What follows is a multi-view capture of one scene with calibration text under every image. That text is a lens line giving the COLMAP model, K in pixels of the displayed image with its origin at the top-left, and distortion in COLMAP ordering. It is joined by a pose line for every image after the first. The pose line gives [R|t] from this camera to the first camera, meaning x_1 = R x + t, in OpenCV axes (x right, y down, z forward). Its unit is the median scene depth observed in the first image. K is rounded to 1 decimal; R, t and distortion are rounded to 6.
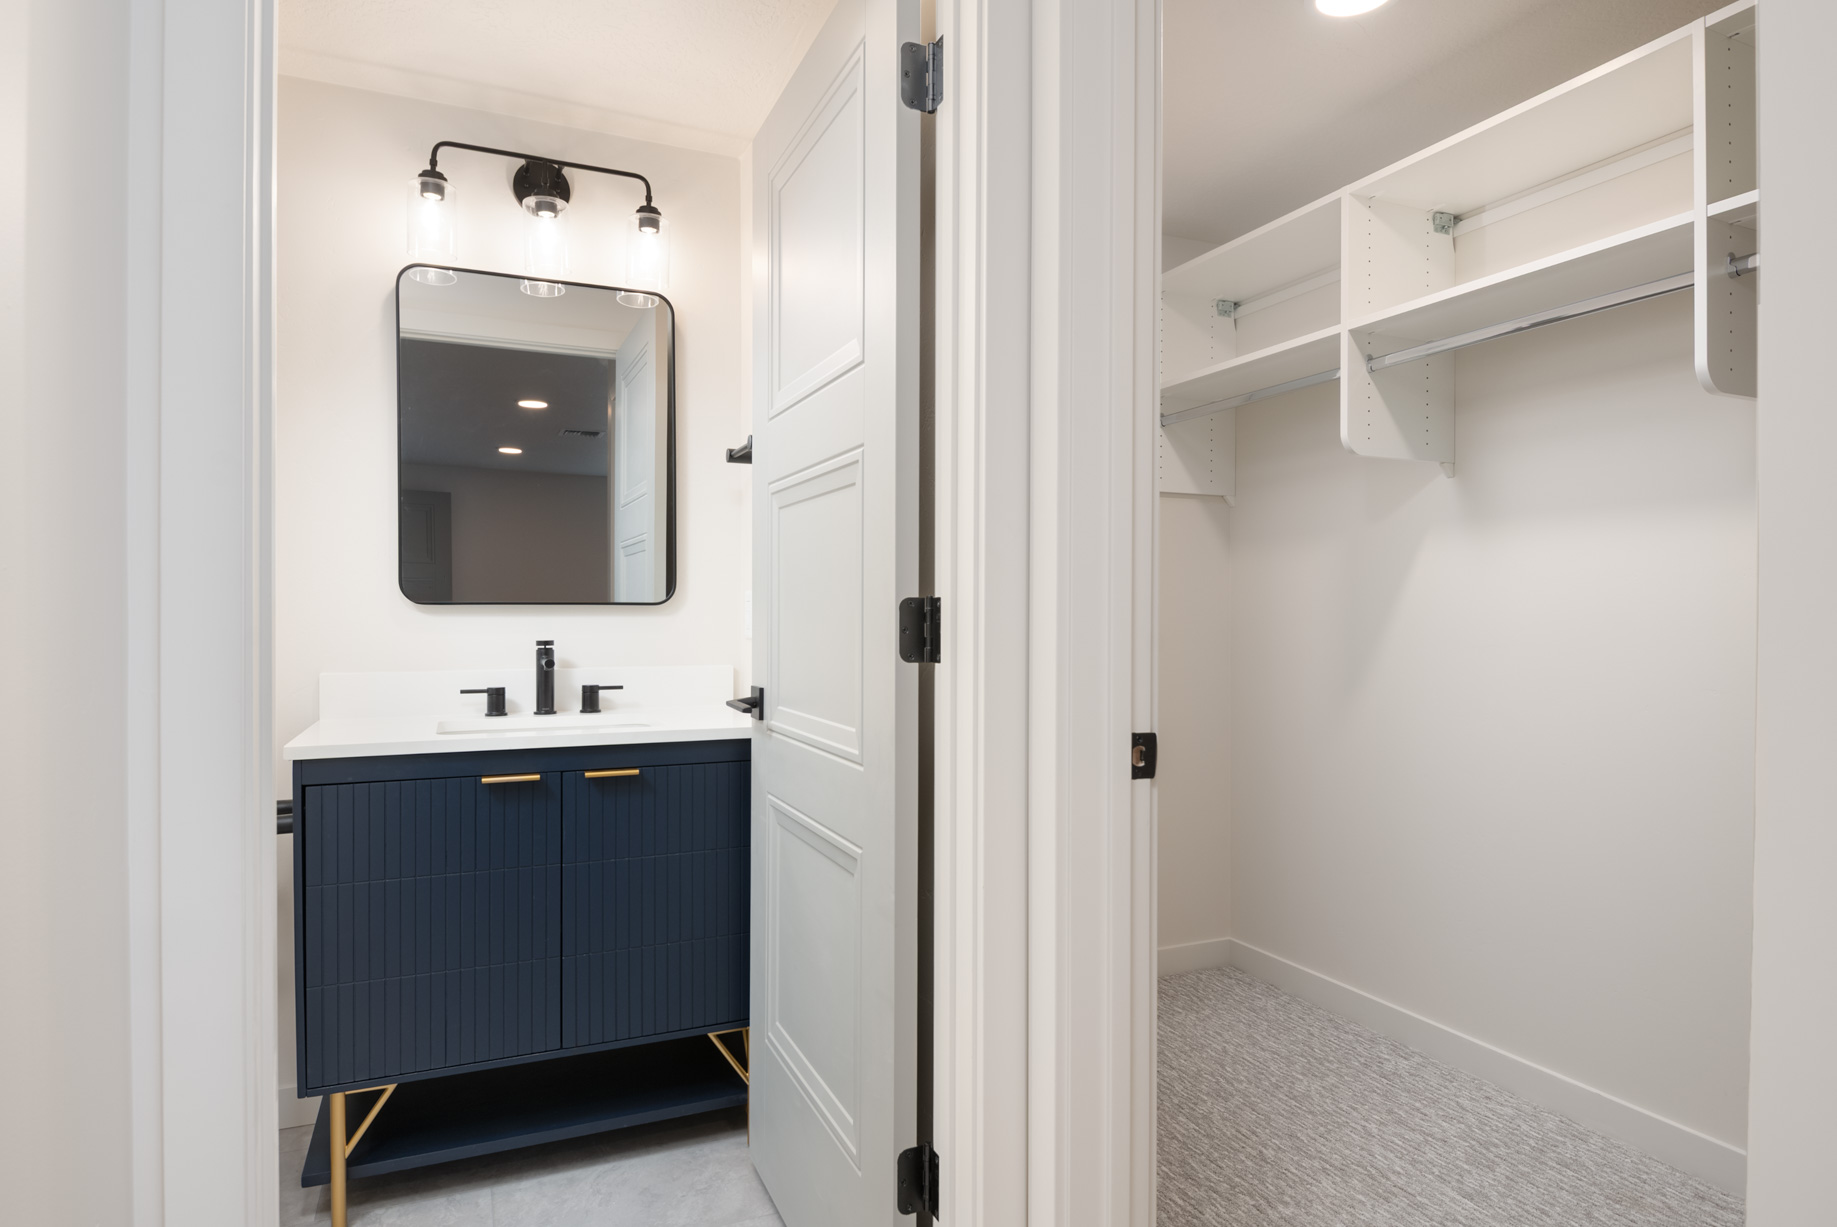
lens RADIAL K [[1061.8, 0, 928.9], [0, 1061.8, 613.0], [0, 0, 1]] dist [-0.004393, -0.000457]
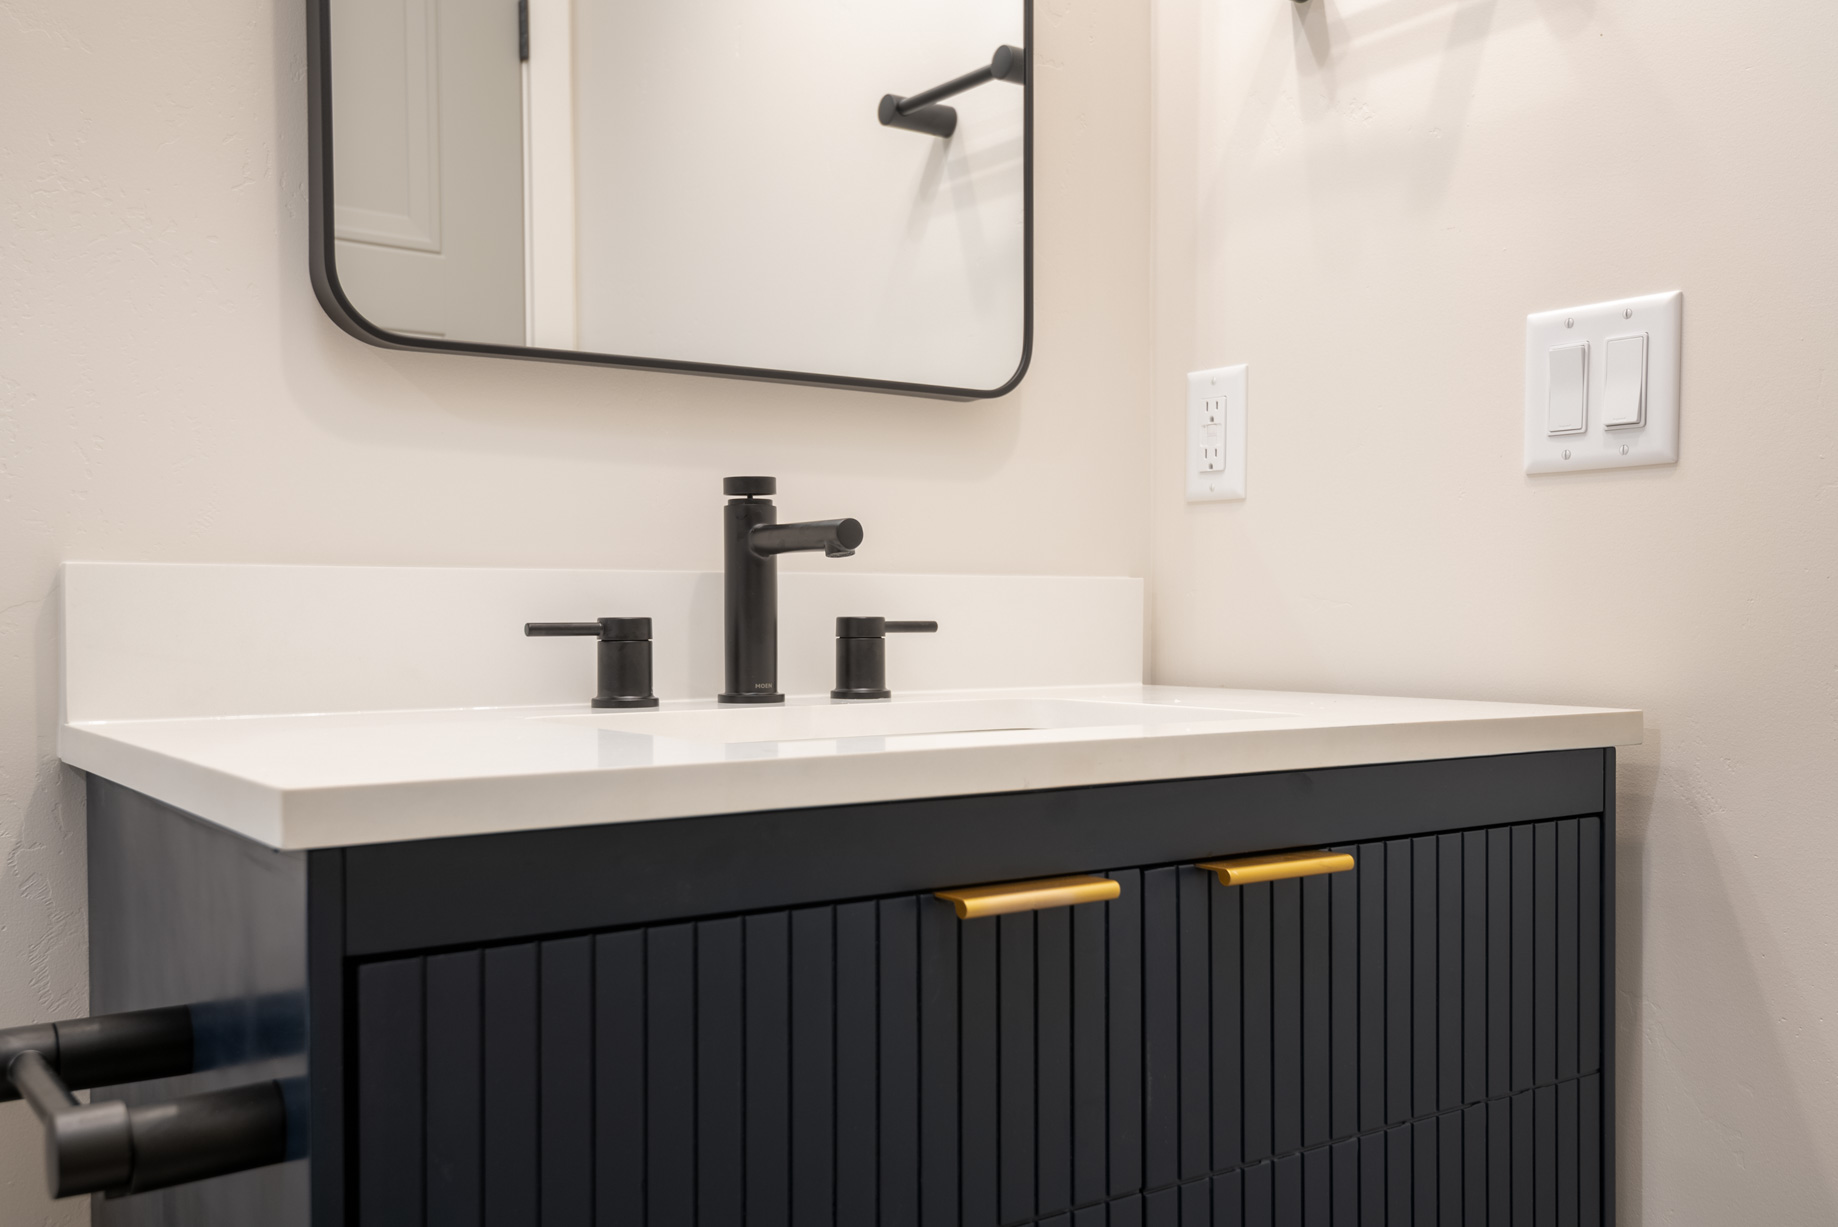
lens RADIAL K [[1680.1, 0, 917.9], [0, 1680.1, 622.4], [0, 0, 1]] dist [0.009903, 0.000000]
pose [[0.977491, -0.000623, 0.210977, -0.429032], [0.000255, 0.999998, 0.001771, 0.071017], [-0.210978, -0.001677, 0.977489, 0.489308]]
